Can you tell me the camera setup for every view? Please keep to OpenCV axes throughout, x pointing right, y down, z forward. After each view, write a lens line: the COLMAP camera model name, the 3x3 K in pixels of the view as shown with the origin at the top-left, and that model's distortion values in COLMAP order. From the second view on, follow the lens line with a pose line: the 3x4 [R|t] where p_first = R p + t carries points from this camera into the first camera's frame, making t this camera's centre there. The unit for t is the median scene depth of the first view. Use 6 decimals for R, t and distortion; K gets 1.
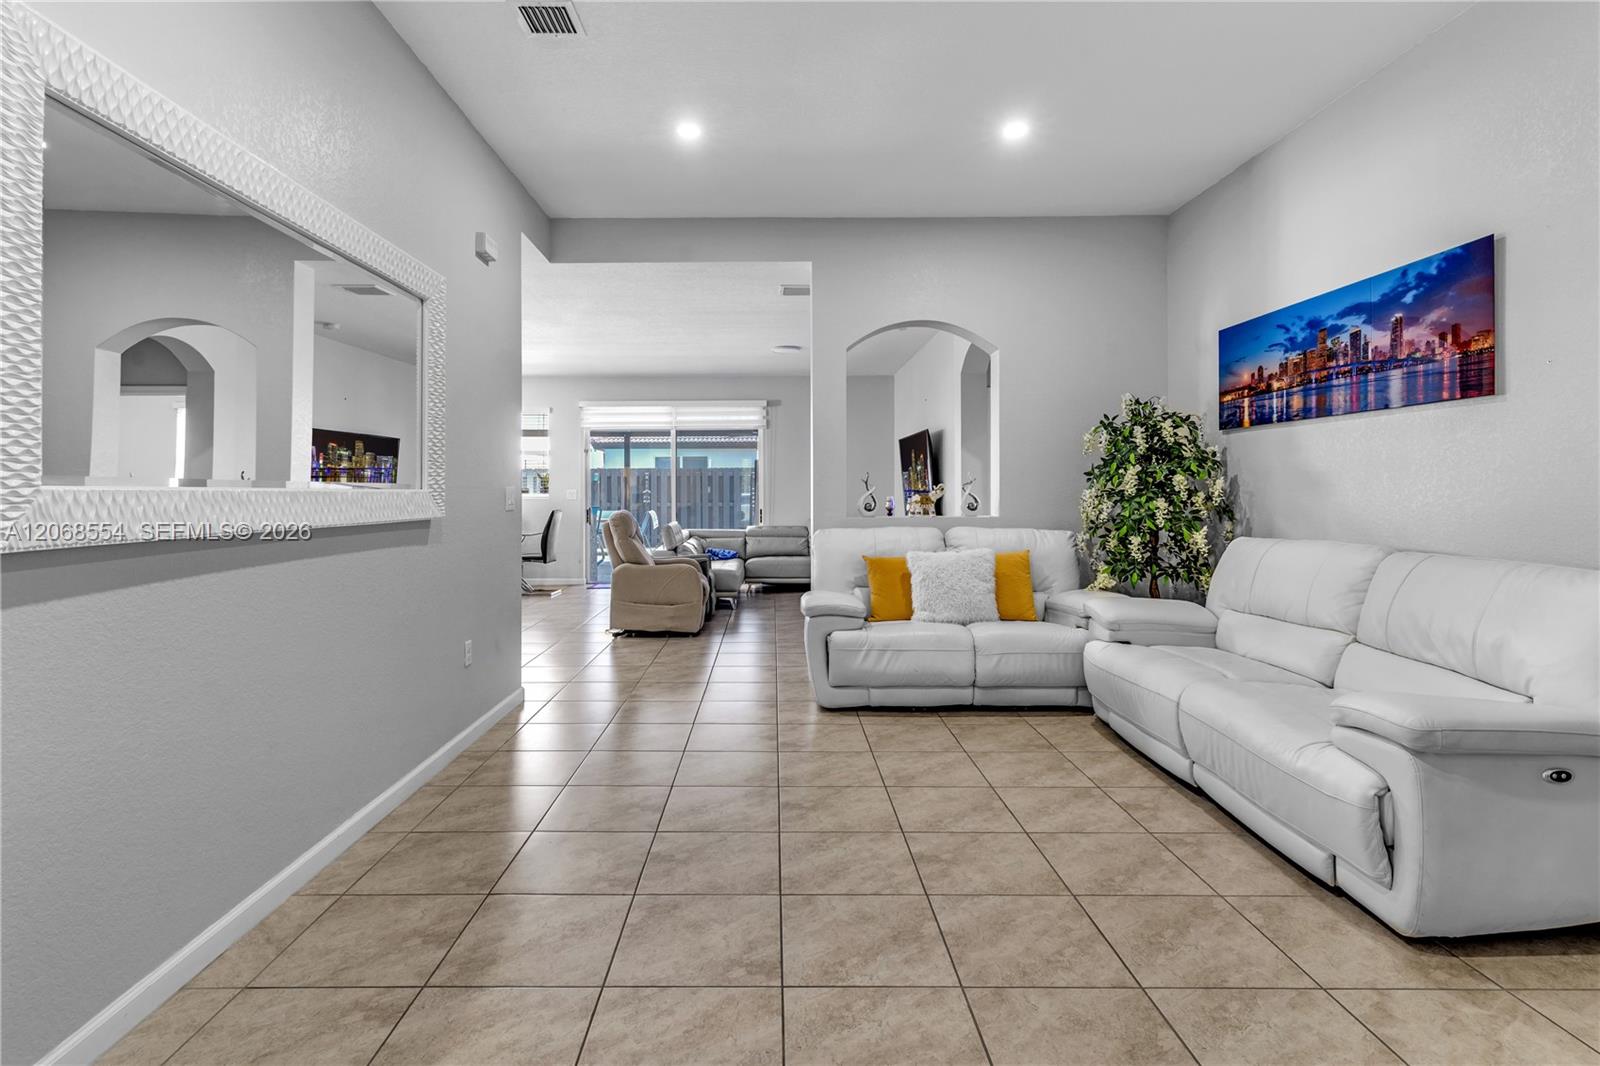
lens RADIAL K [[770.6, 0, 778.9], [0, 770.6, 493.0], [0, 0, 1]] dist [-0.004109, 0.005554]
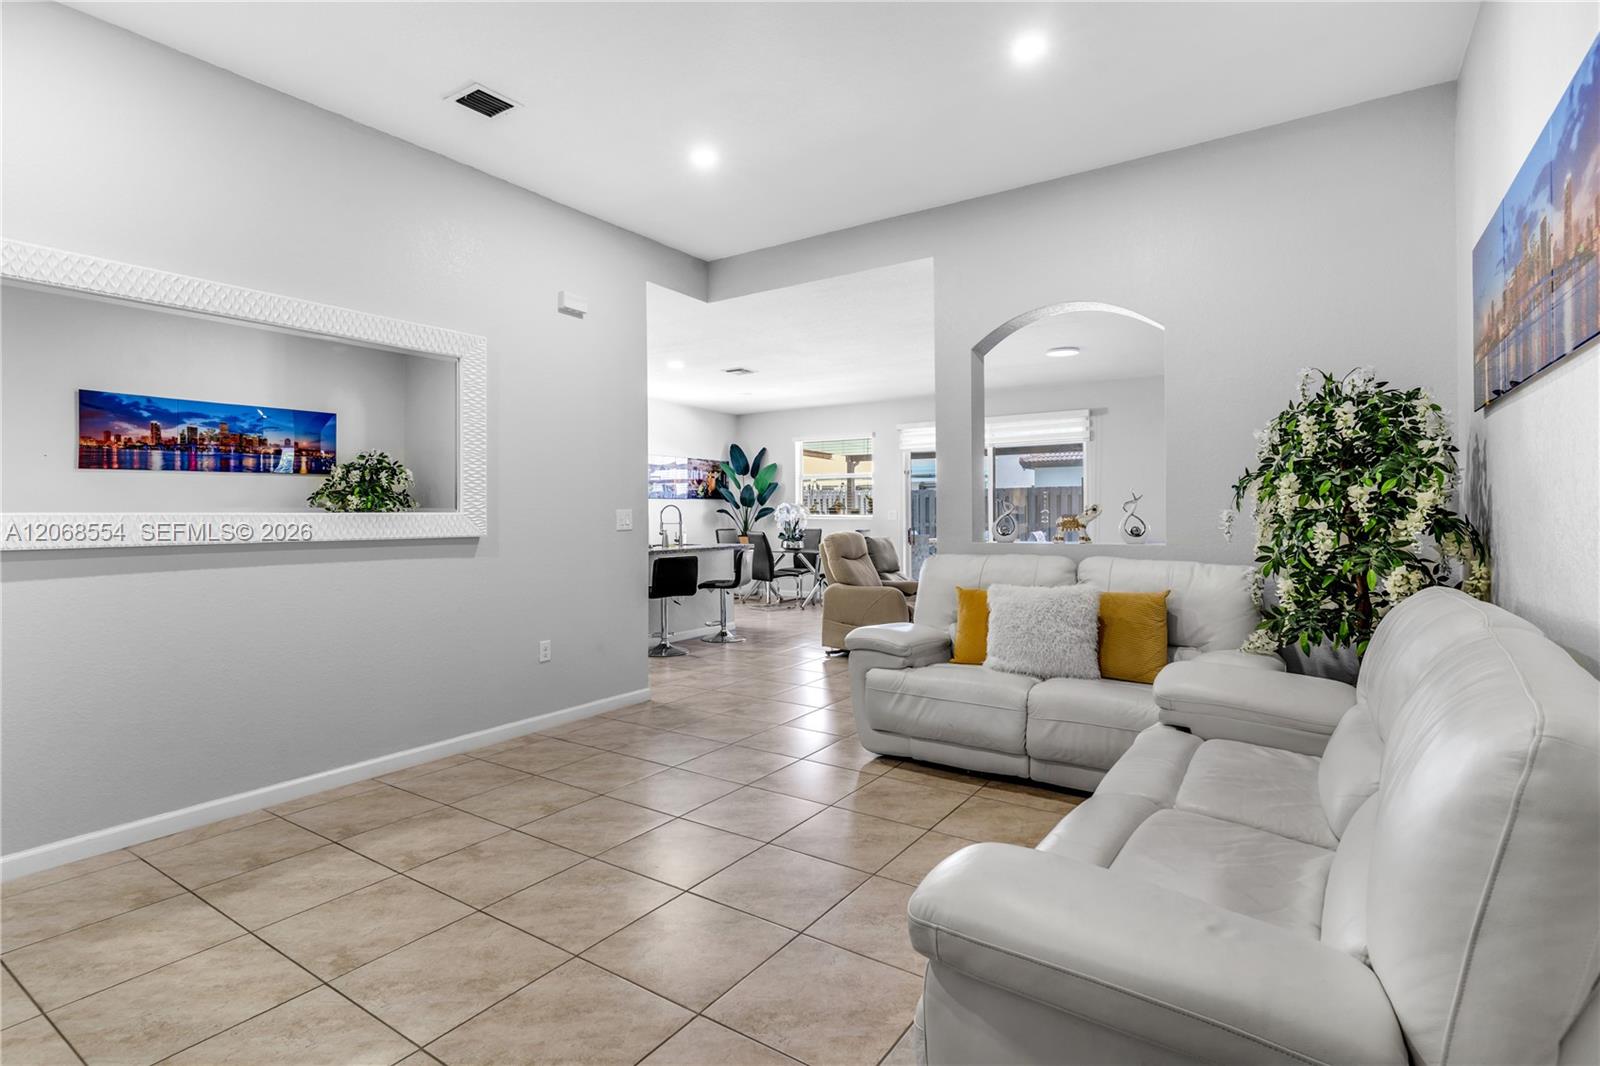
lens RADIAL K [[766.1, 0, 821.6], [0, 766.1, 512.8], [0, 0, 1]] dist [0.001905, -0.000657]
pose [[0.836604, -0.001387, -0.547806, 0.607188], [0.001682, 0.999999, 0.000037, -0.002457], [0.547805, -0.000952, 0.836606, 0.258796]]
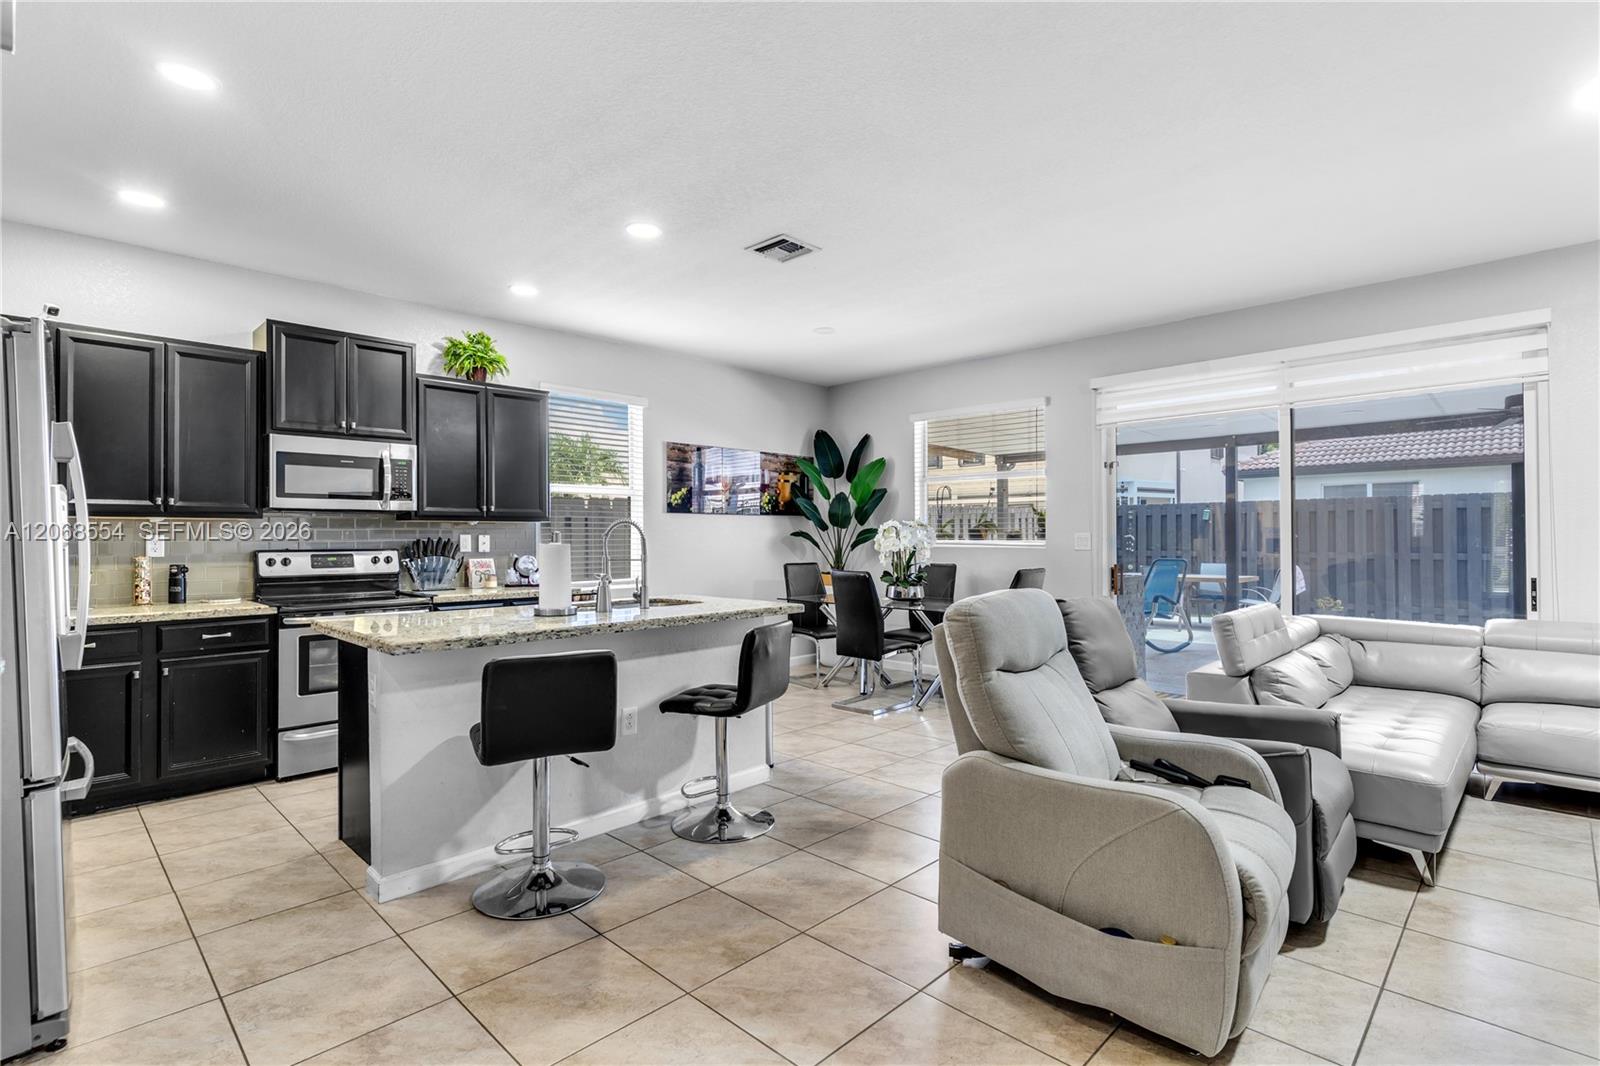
lens RADIAL K [[766.1, 0, 796.6], [0, 766.1, 530.8], [0, 0, 1]] dist [0.001905, -0.000657]
pose [[0.704222, -0.000576, -0.709979, -0.025945], [-0.003811, 0.999982, -0.004591, -0.007584], [0.709969, 0.005939, 0.704208, 1.237174]]
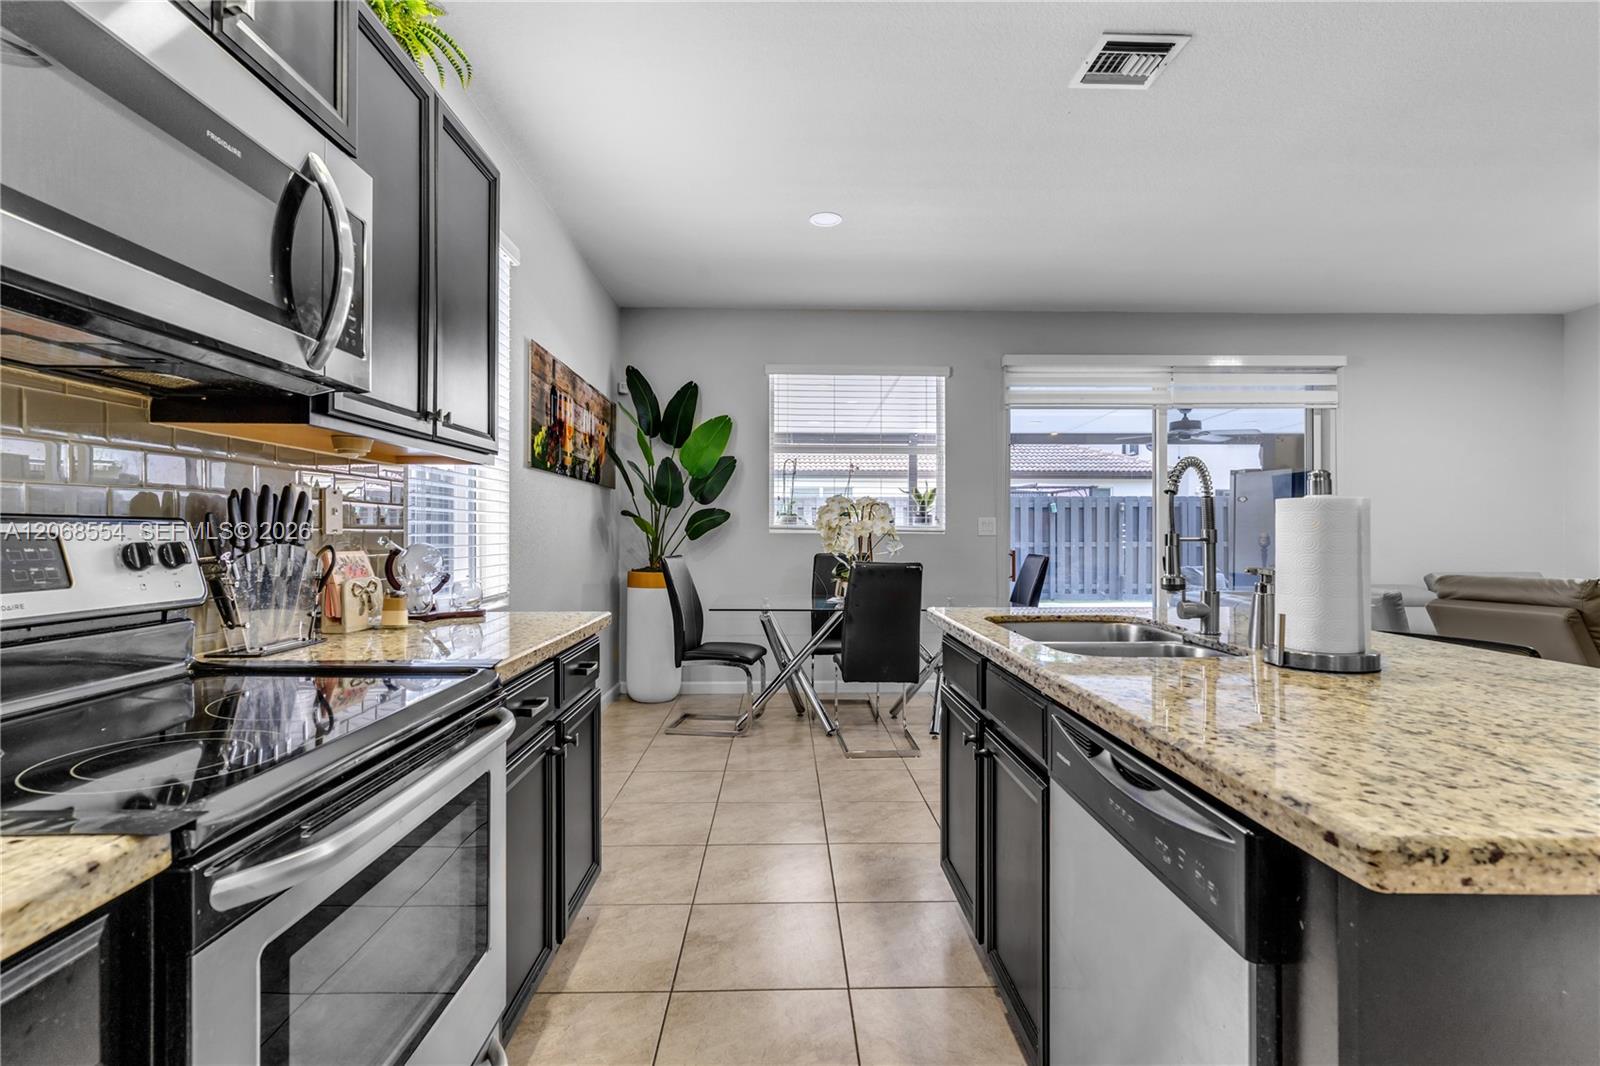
lens RADIAL K [[766.1, 0, 804.6], [0, 766.1, 545.5], [0, 0, 1]] dist [0.001905, -0.000657]
pose [[0.999803, 0.008354, 0.017992, -1.170109], [-0.008582, 0.999884, 0.012621, 0.026877], [-0.017884, -0.012773, 0.999758, 1.293505]]
